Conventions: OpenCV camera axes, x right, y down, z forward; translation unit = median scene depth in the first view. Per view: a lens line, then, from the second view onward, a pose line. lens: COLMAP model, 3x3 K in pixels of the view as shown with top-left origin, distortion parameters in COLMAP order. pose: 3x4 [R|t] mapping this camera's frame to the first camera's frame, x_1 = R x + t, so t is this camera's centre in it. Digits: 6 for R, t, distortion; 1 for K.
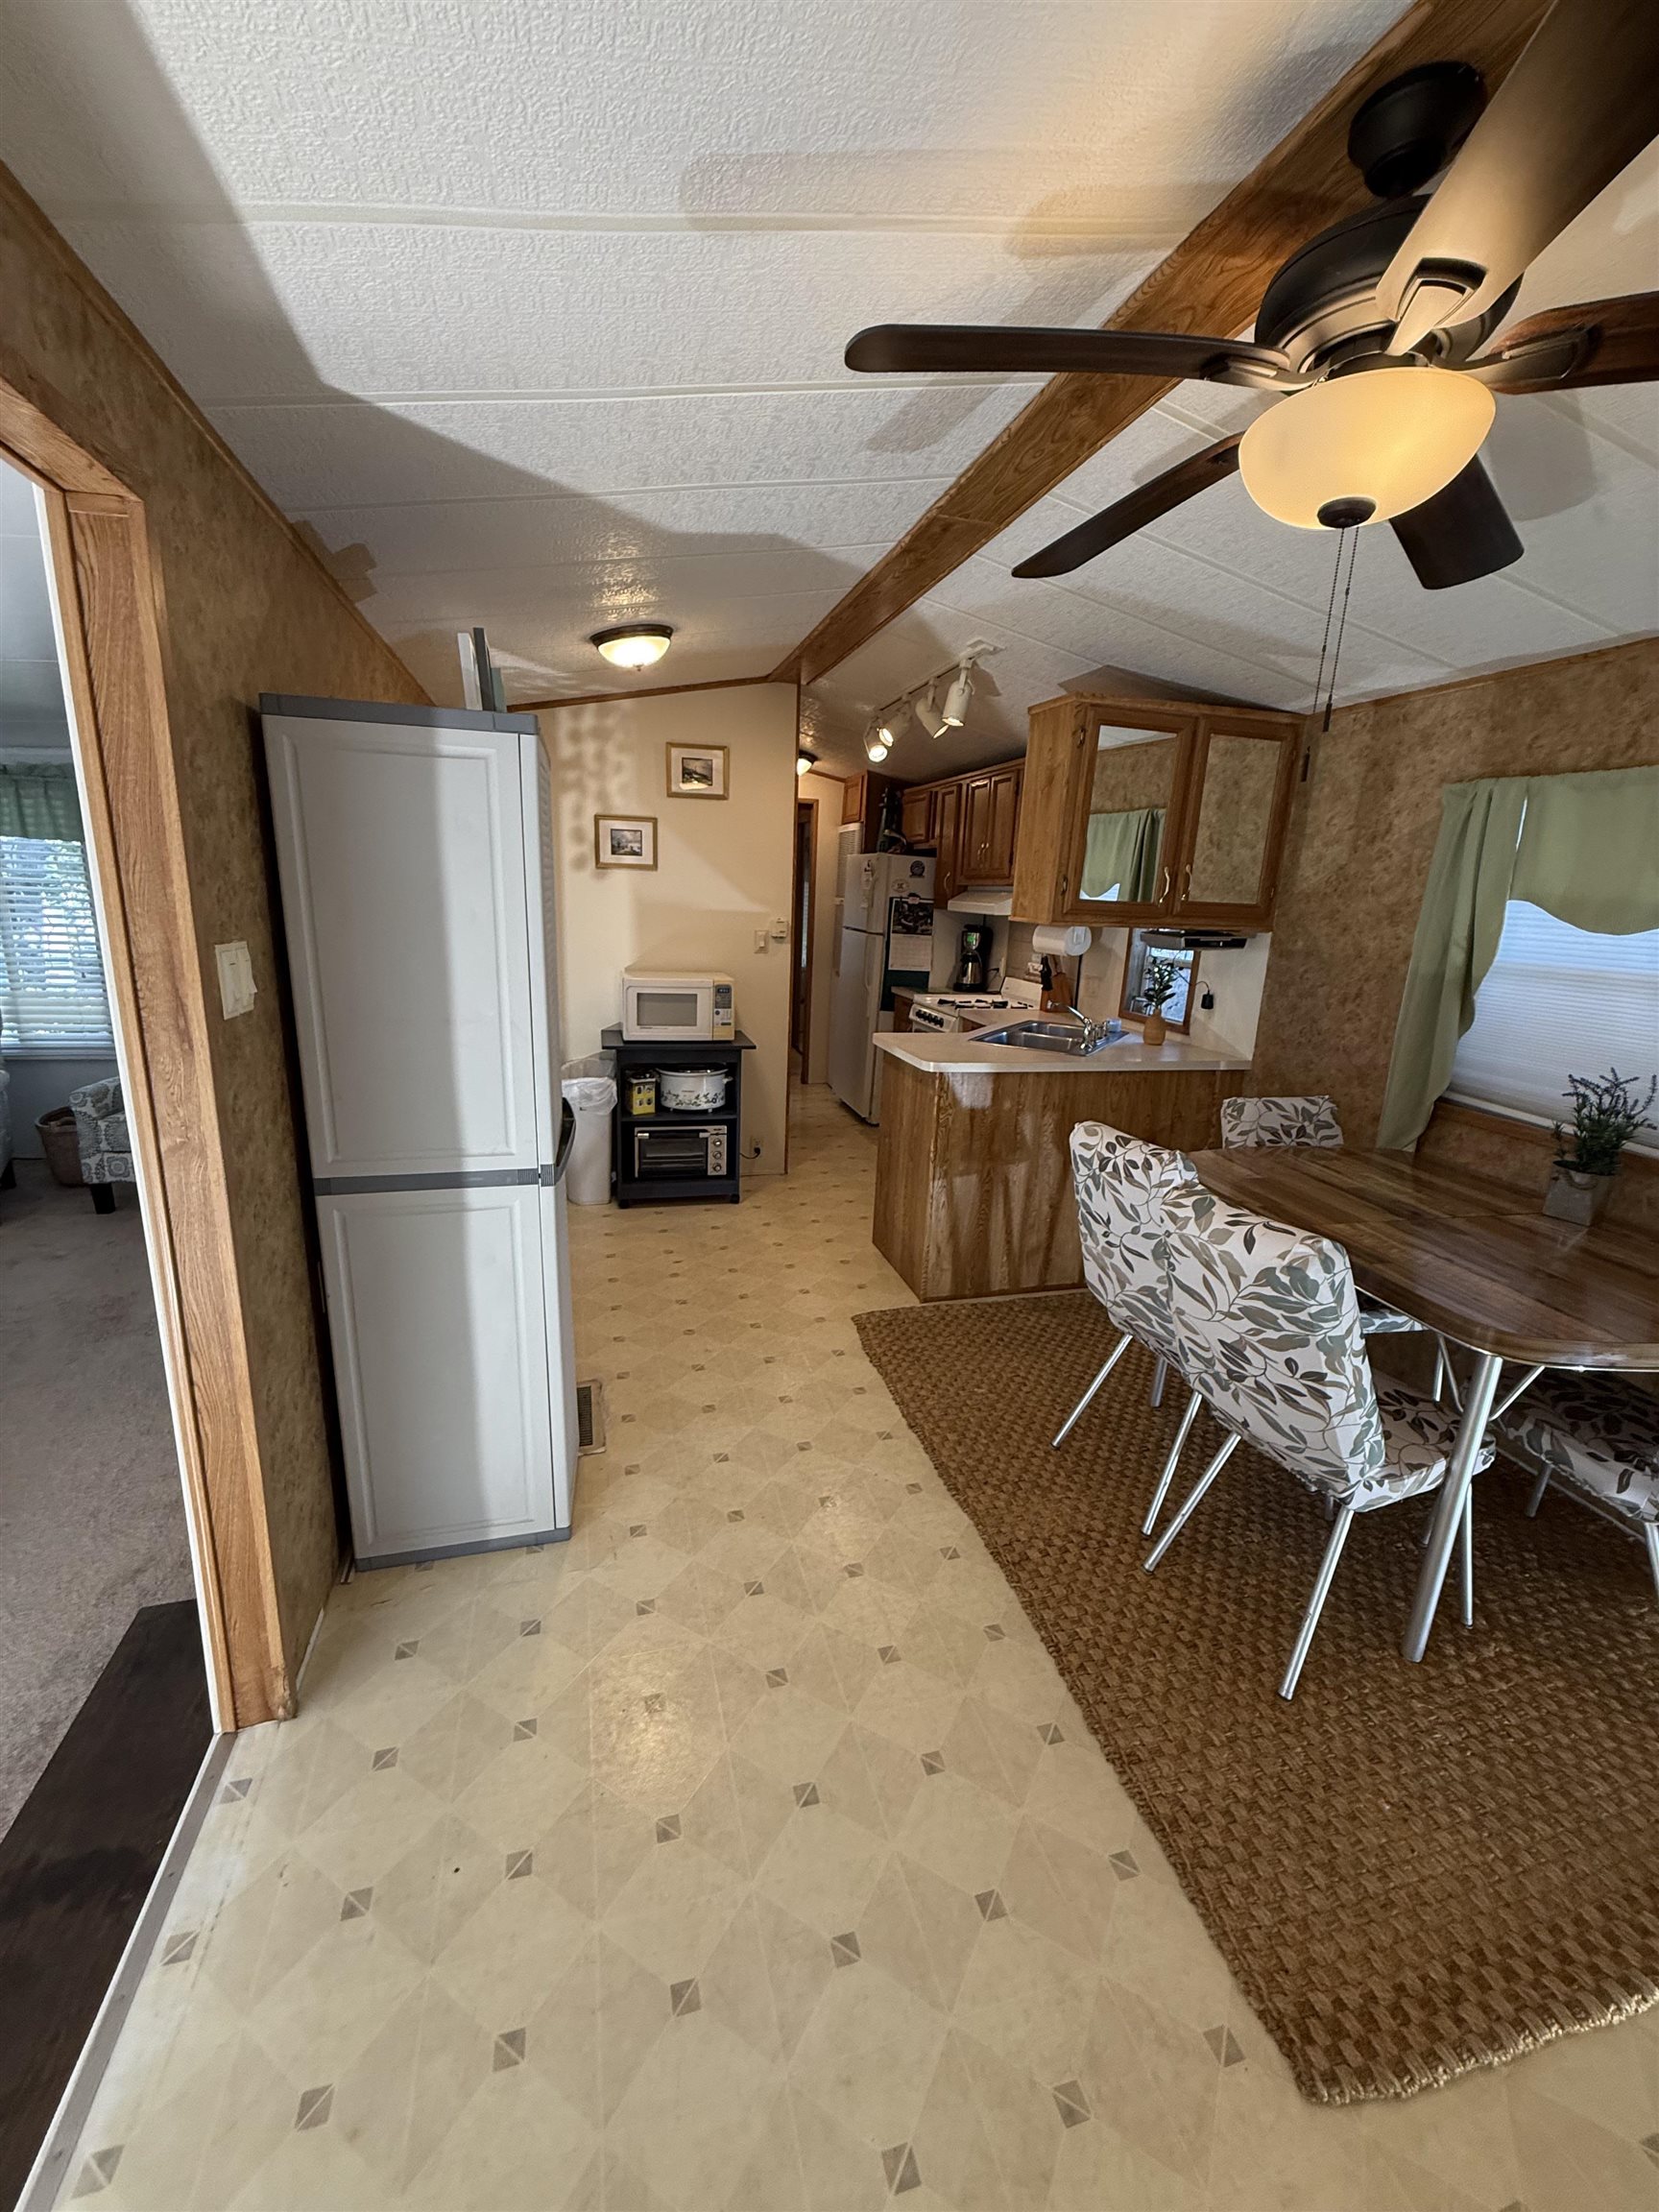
lens RADIAL K [[881.5, 0, 831.5], [0, 881.5, 1096.9], [0, 0, 1]] dist [0.000943, -0.000385]
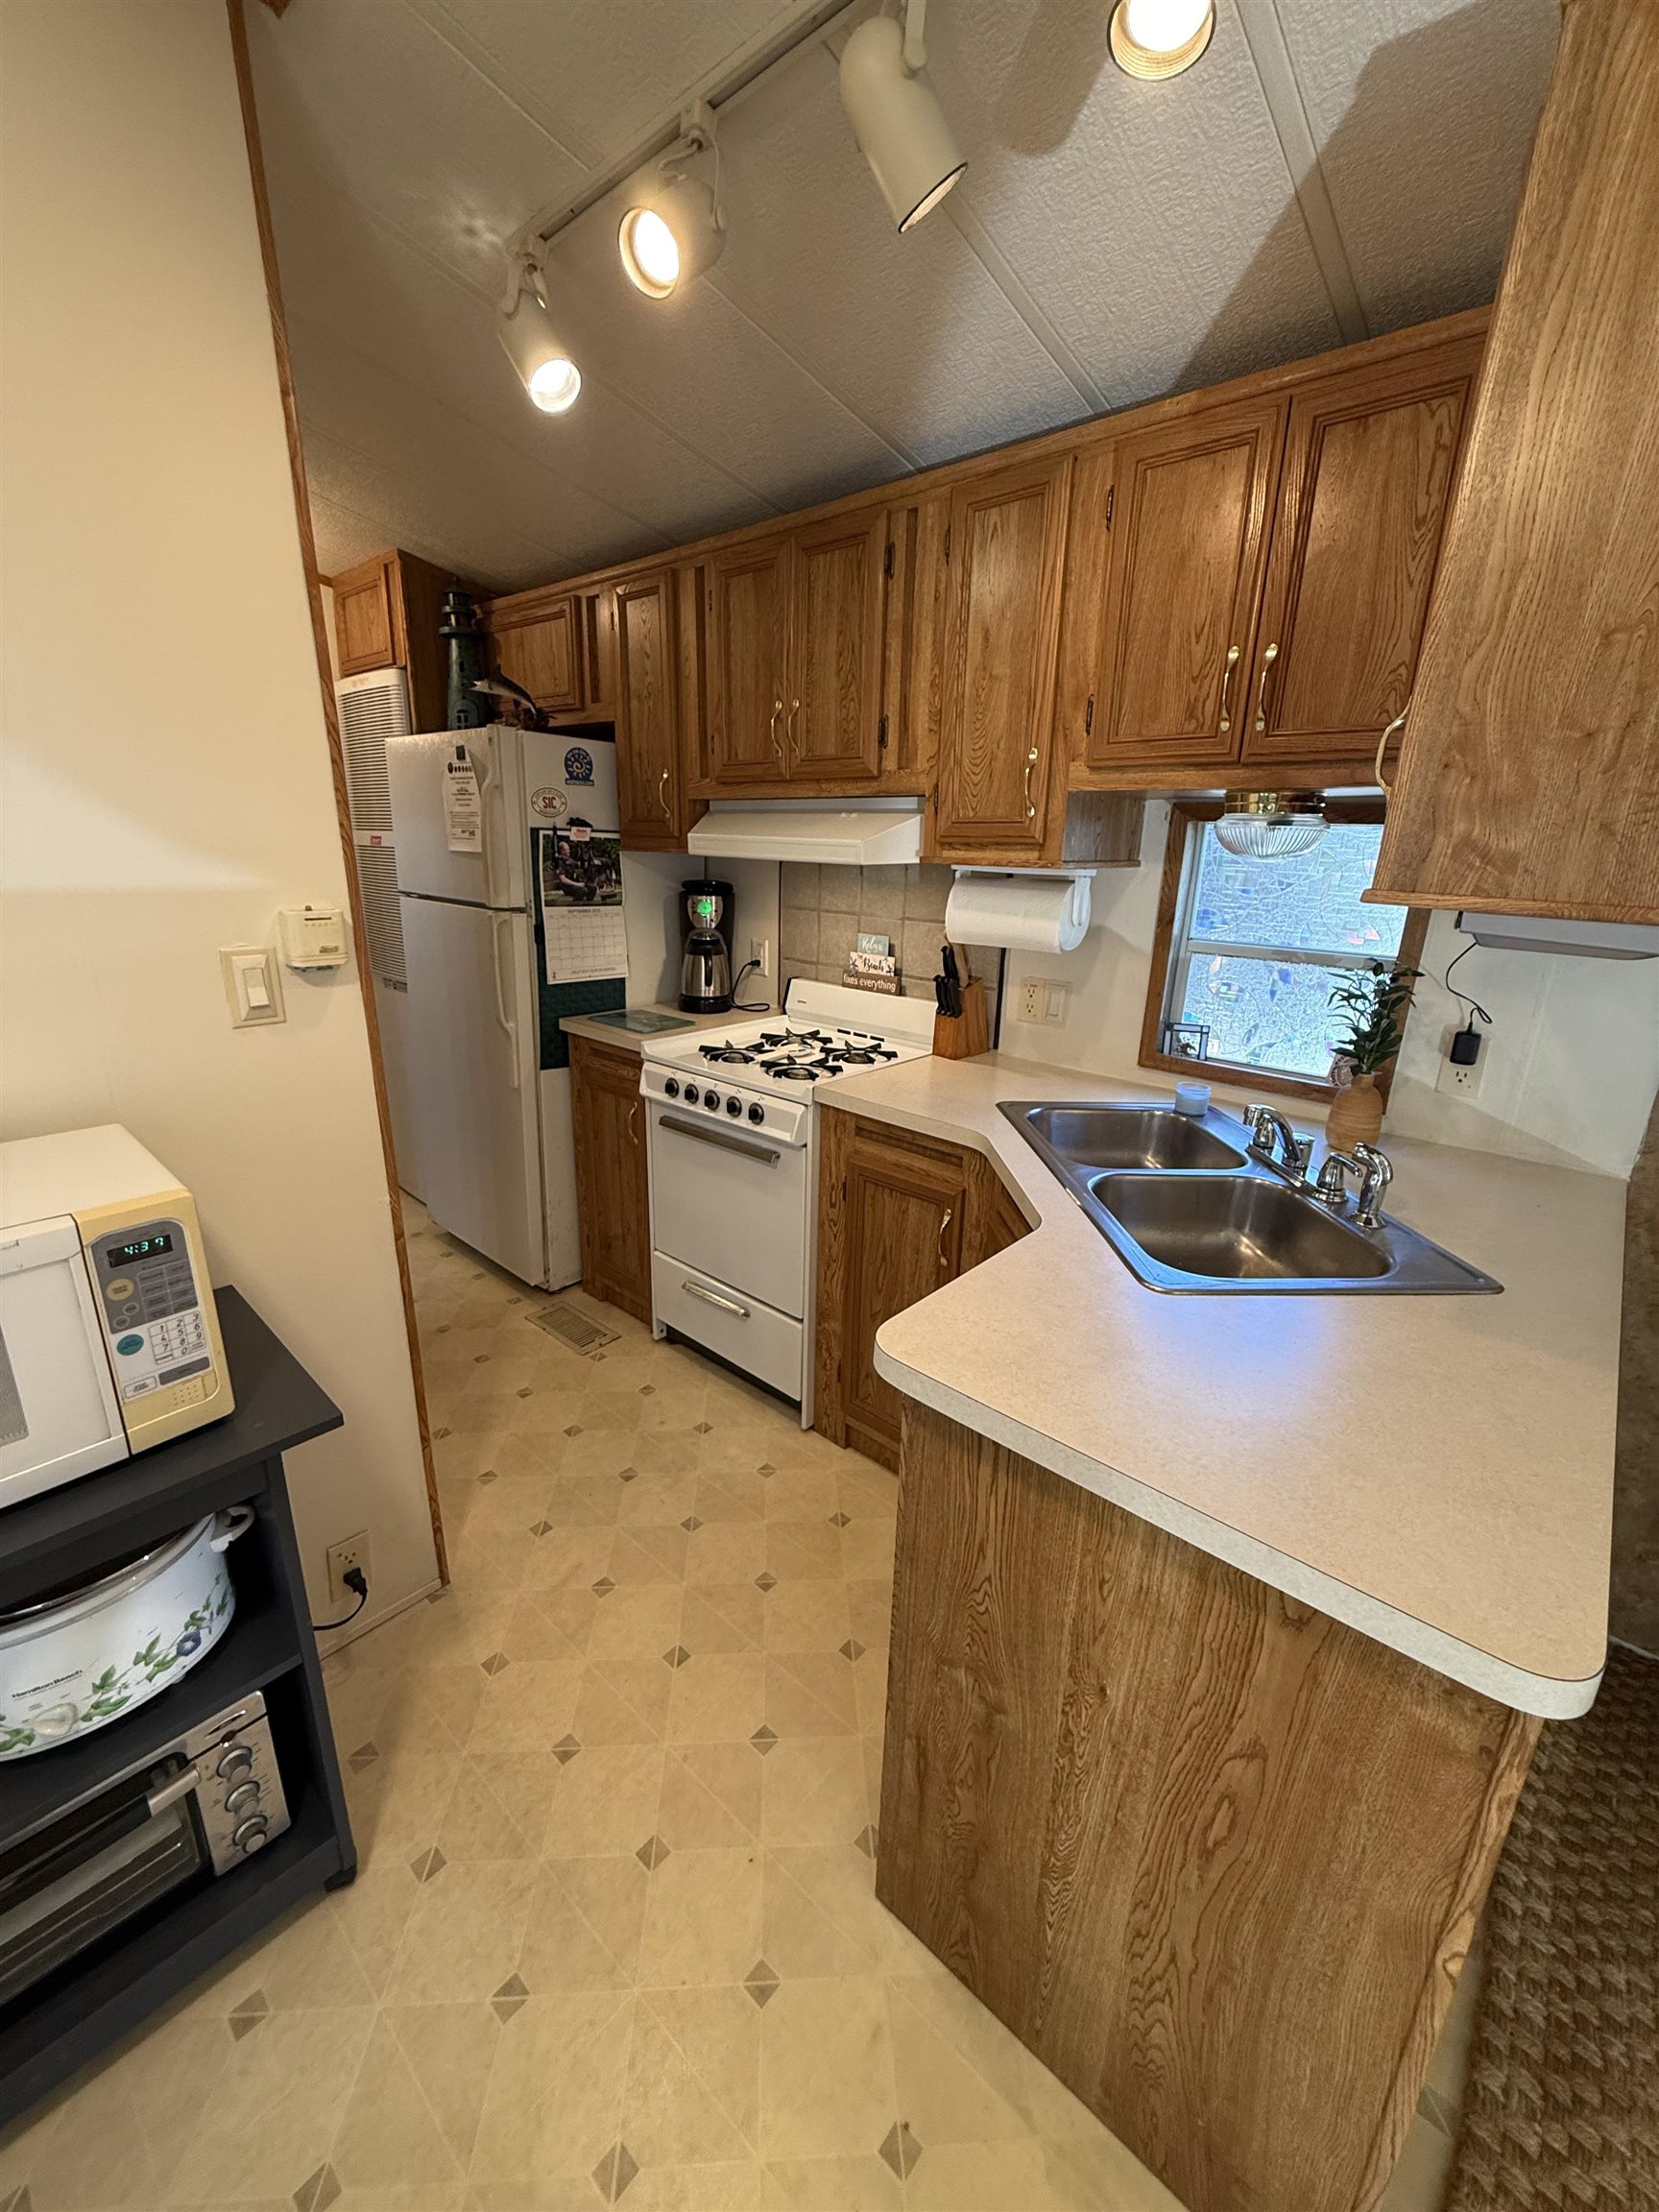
lens RADIAL K [[881.5, 0, 831.5], [0, 881.5, 1096.9], [0, 0, 1]] dist [0.000943, -0.000385]
pose [[0.842368, -0.175085, 0.509668, -0.059904], [0.134628, 0.984134, 0.115567, -0.121177], [-0.521816, -0.028735, 0.852574, 0.525279]]
